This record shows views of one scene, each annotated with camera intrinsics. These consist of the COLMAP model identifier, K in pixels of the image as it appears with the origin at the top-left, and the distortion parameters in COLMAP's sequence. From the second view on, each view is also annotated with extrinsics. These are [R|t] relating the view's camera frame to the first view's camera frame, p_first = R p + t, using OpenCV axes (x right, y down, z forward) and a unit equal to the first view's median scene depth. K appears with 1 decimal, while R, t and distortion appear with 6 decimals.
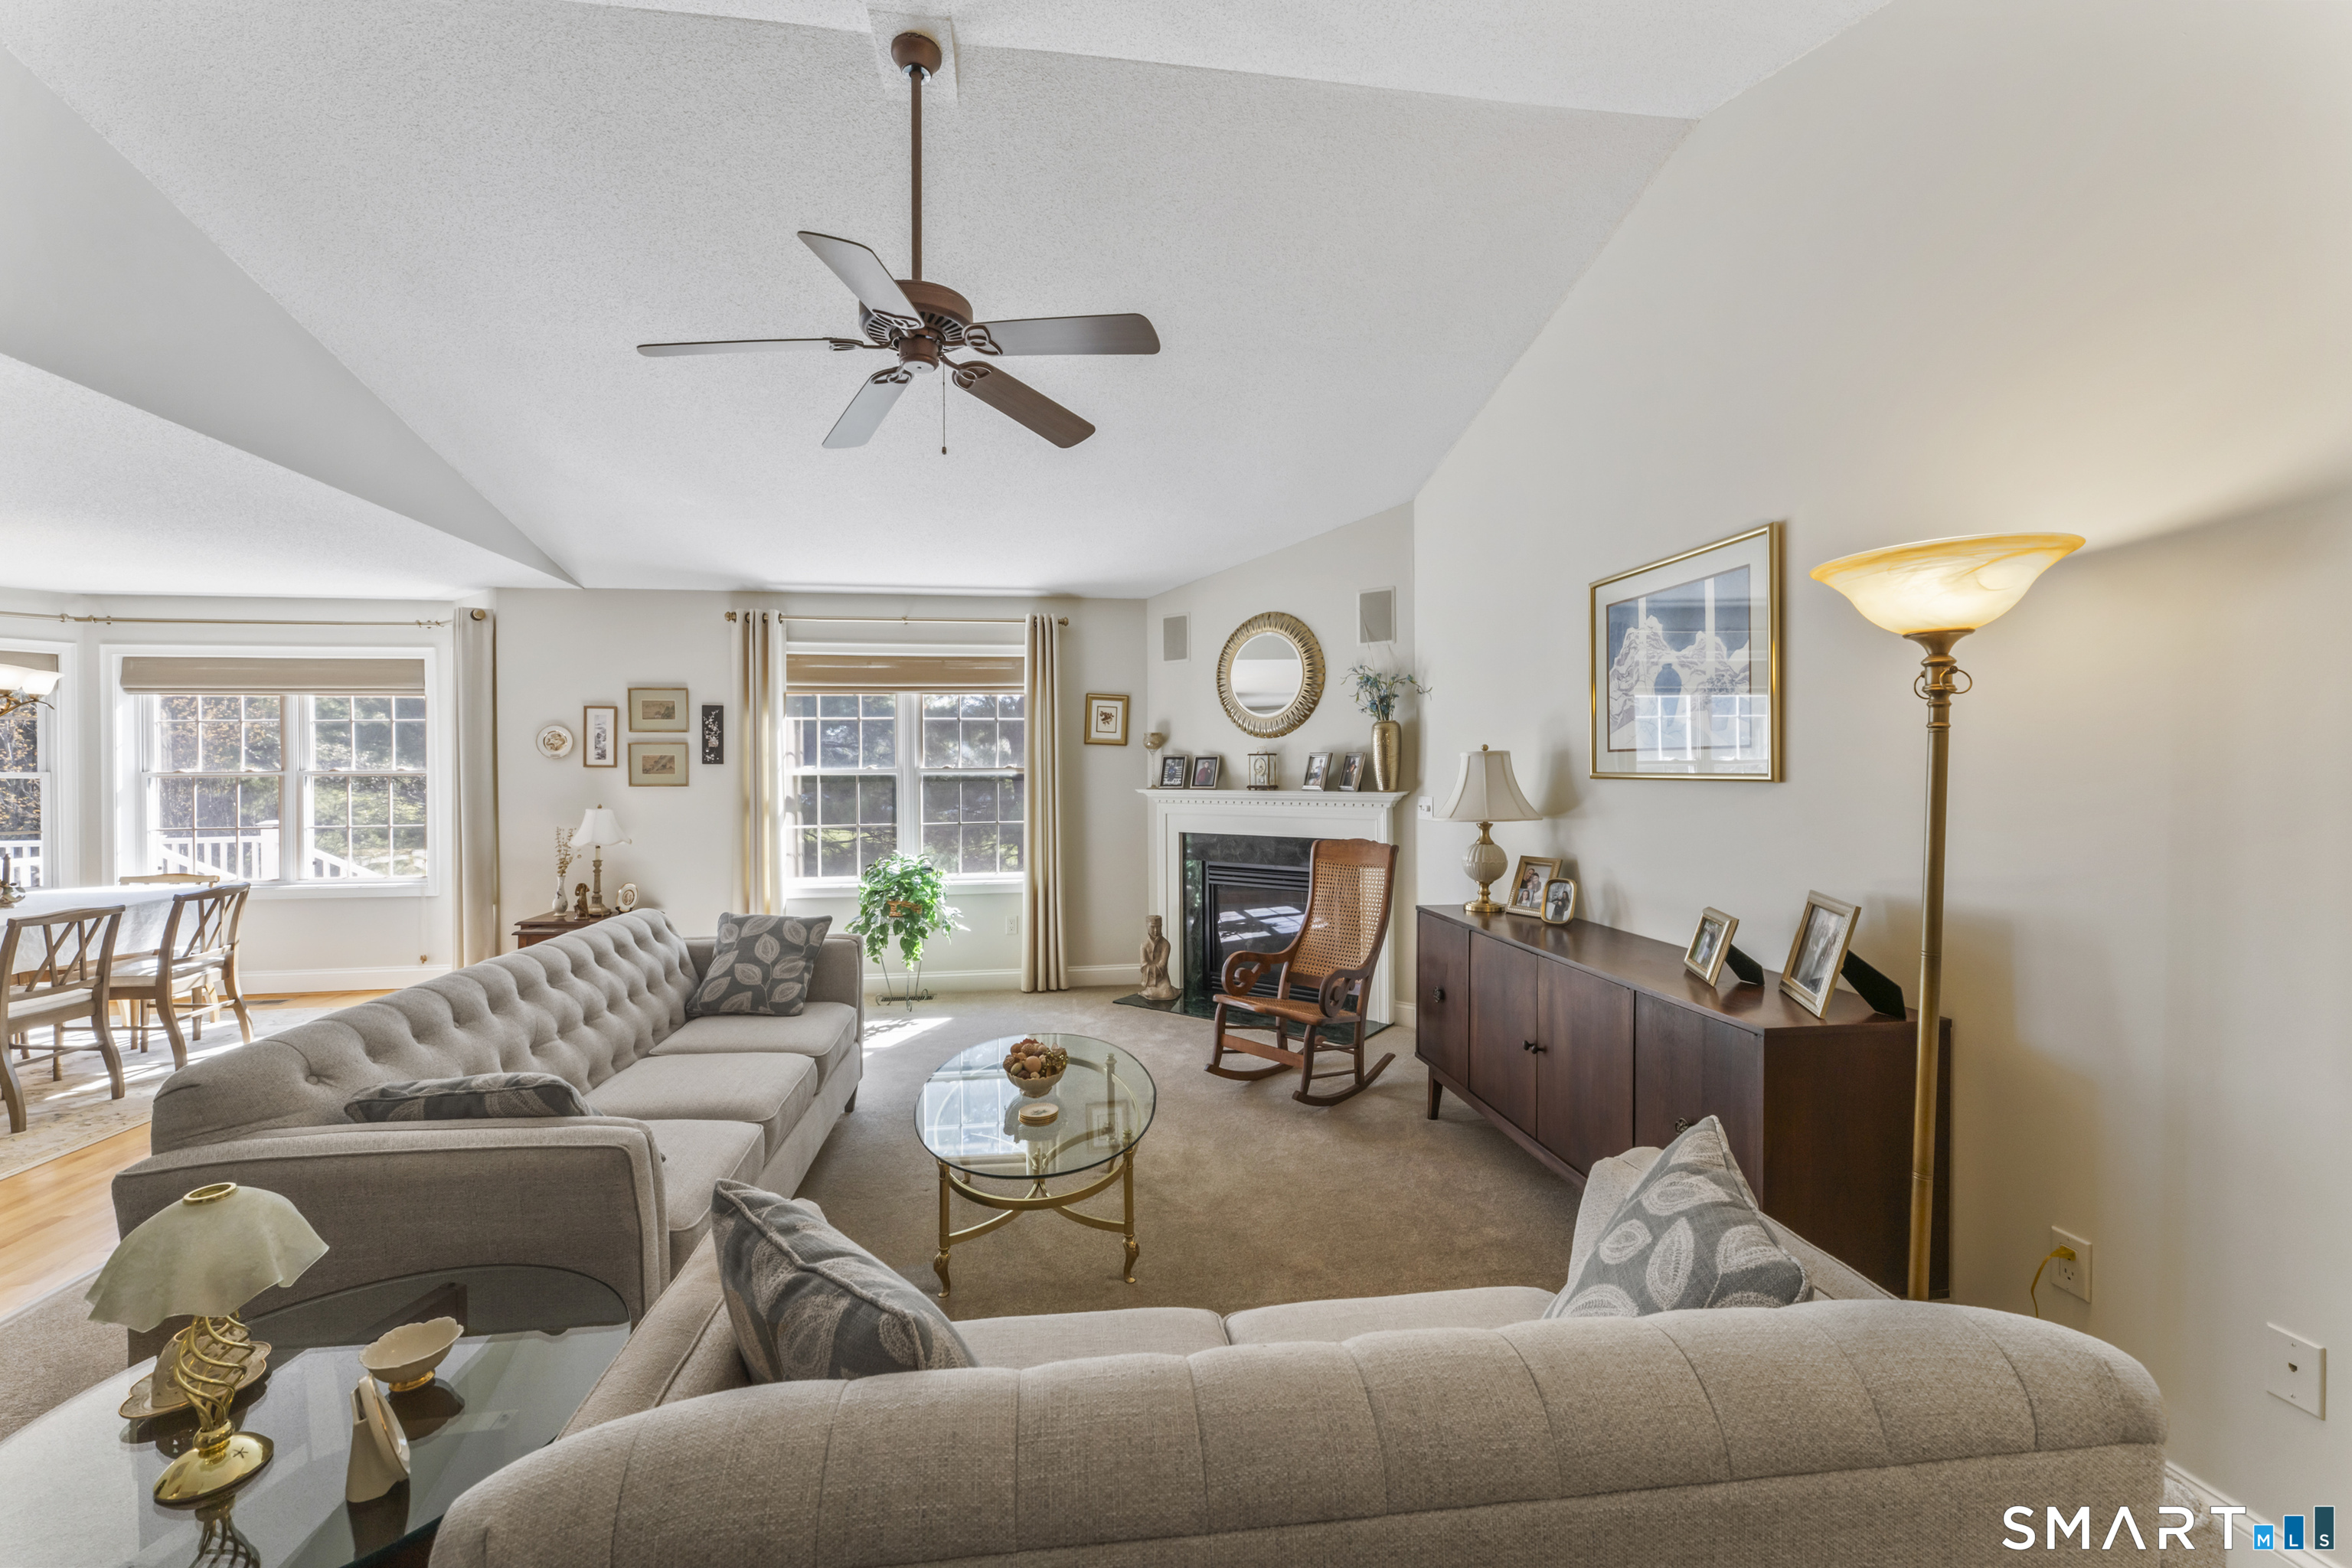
lens RADIAL K [[942.6, 0, 1174.2], [0, 942.6, 770.3], [0, 0, 1]] dist [-0.003213, -0.001492]
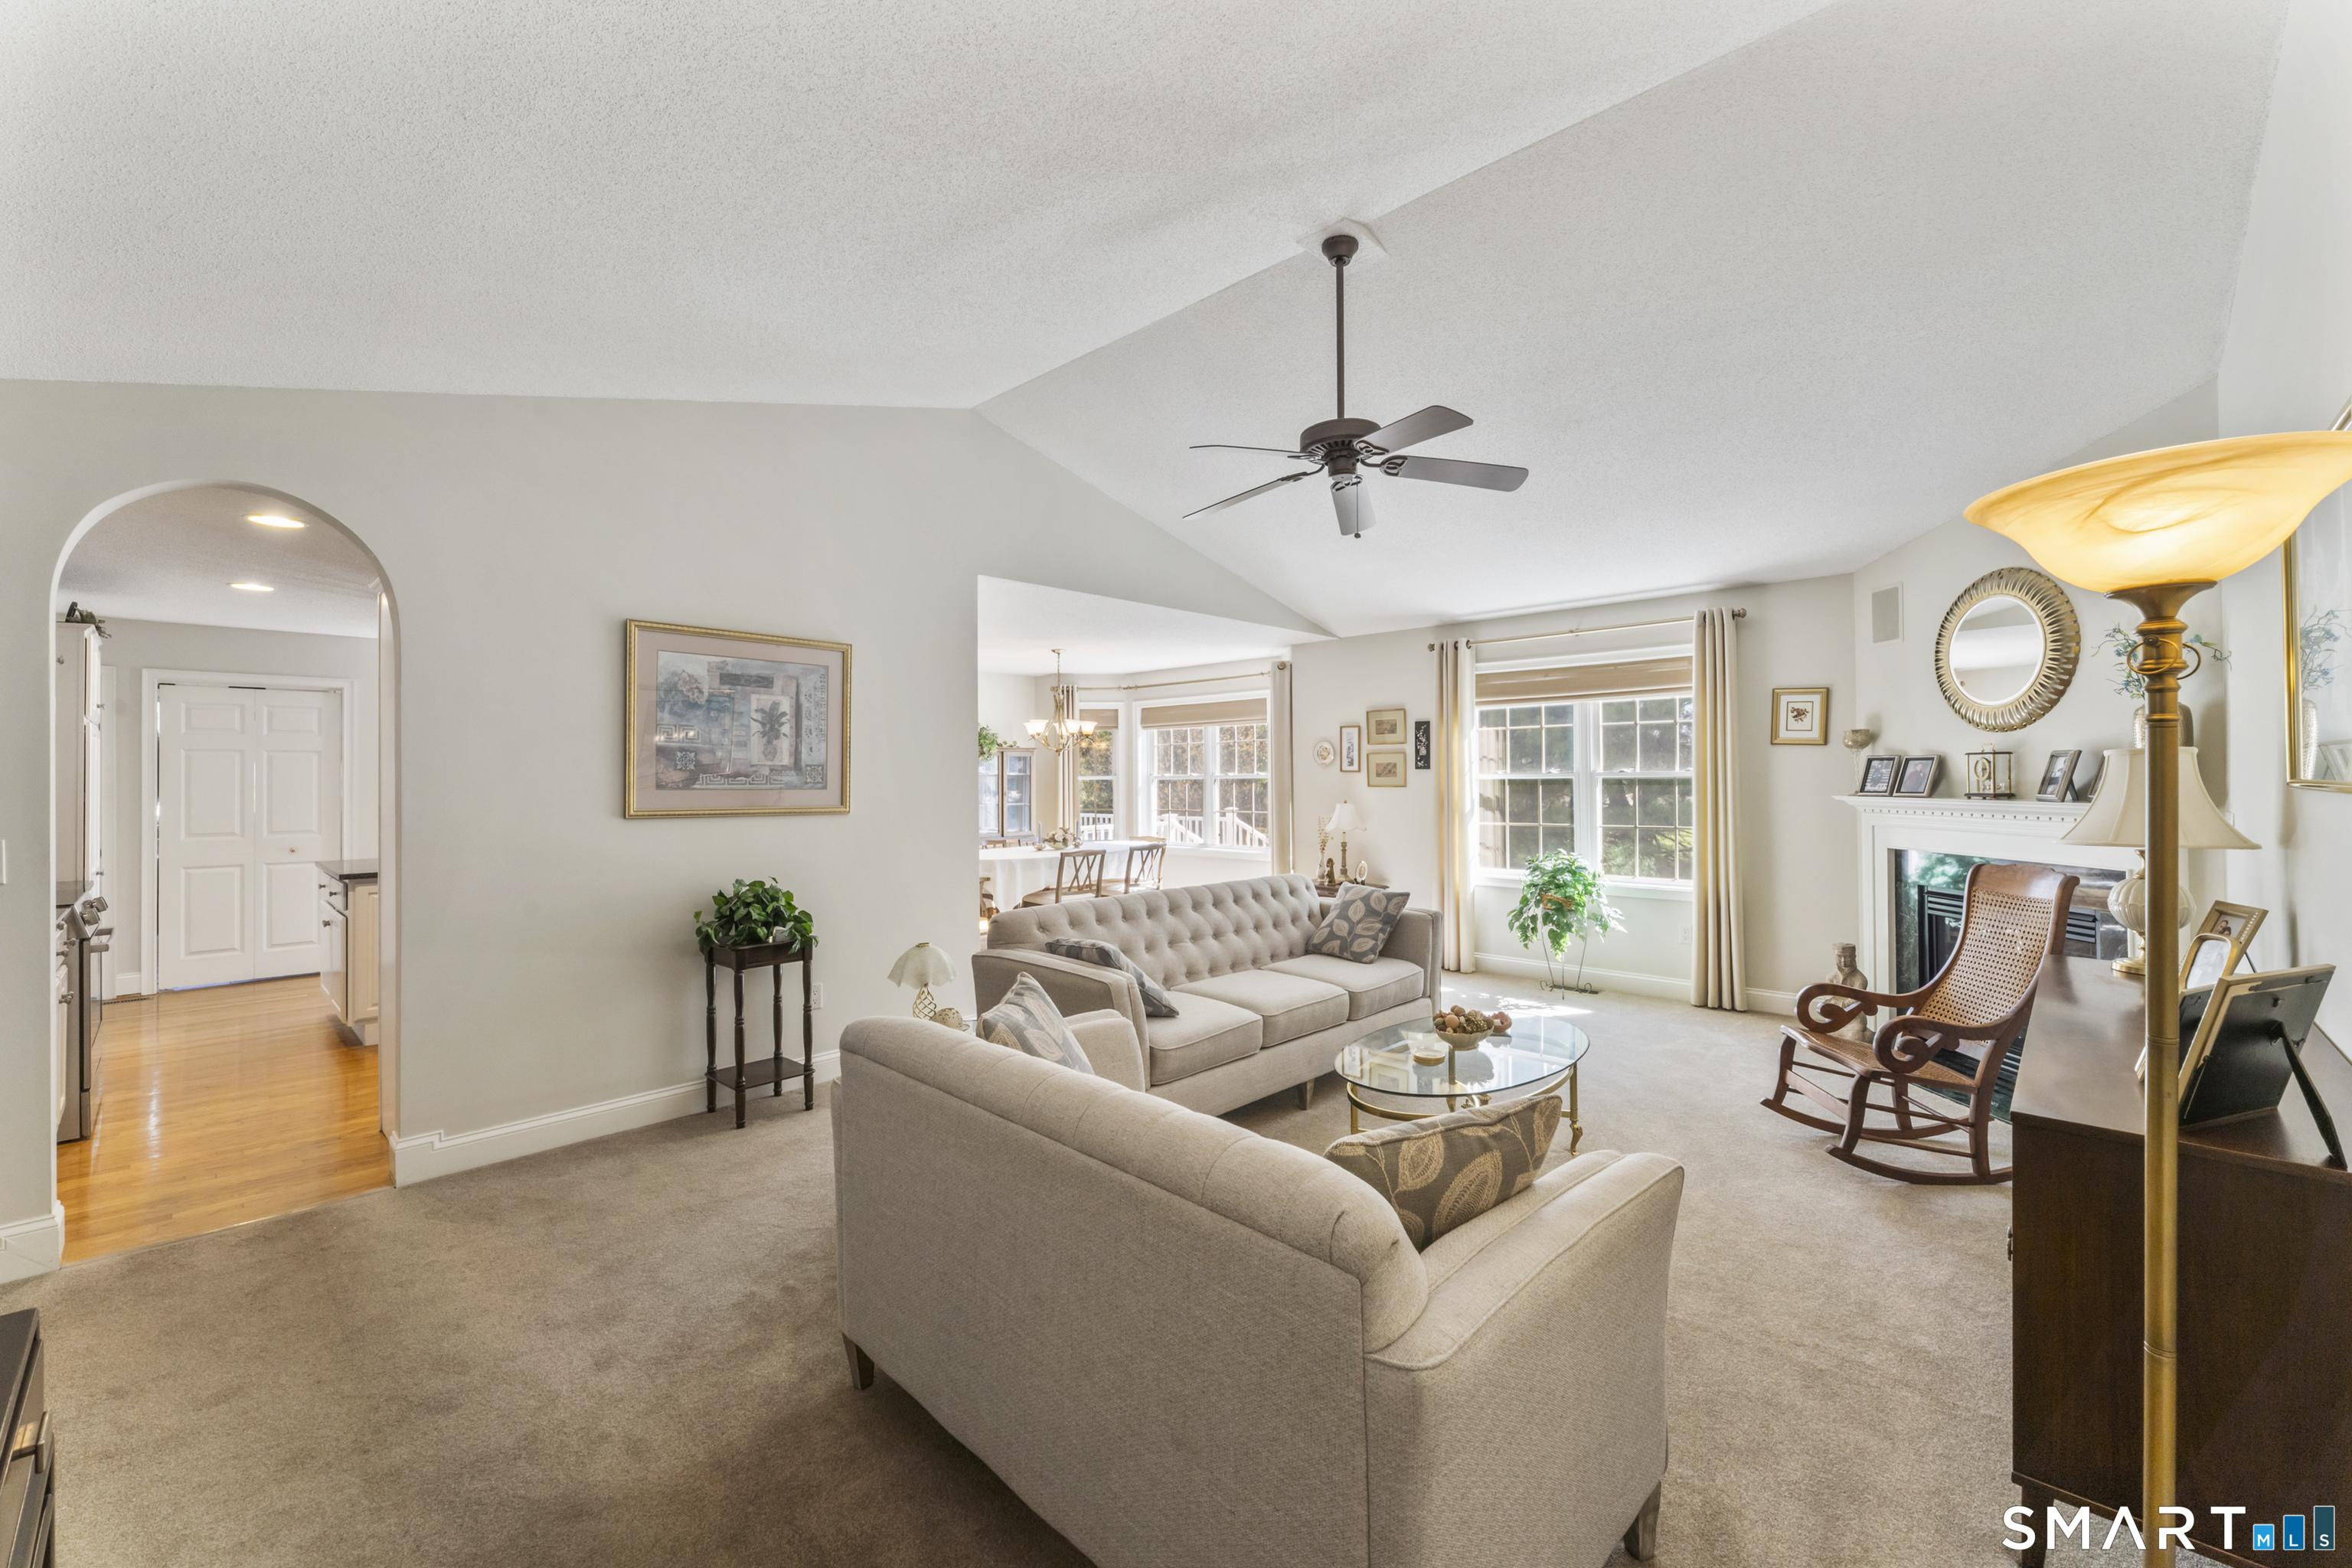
lens RADIAL K [[942.6, 0, 1177.1], [0, 942.6, 767.7], [0, 0, 1]] dist [-0.003213, -0.001492]
pose [[0.615413, -0.006494, -0.788178, 0.295390], [0.003009, 0.999978, -0.005889, -0.002581], [0.788199, 0.001252, 0.615419, -0.007431]]
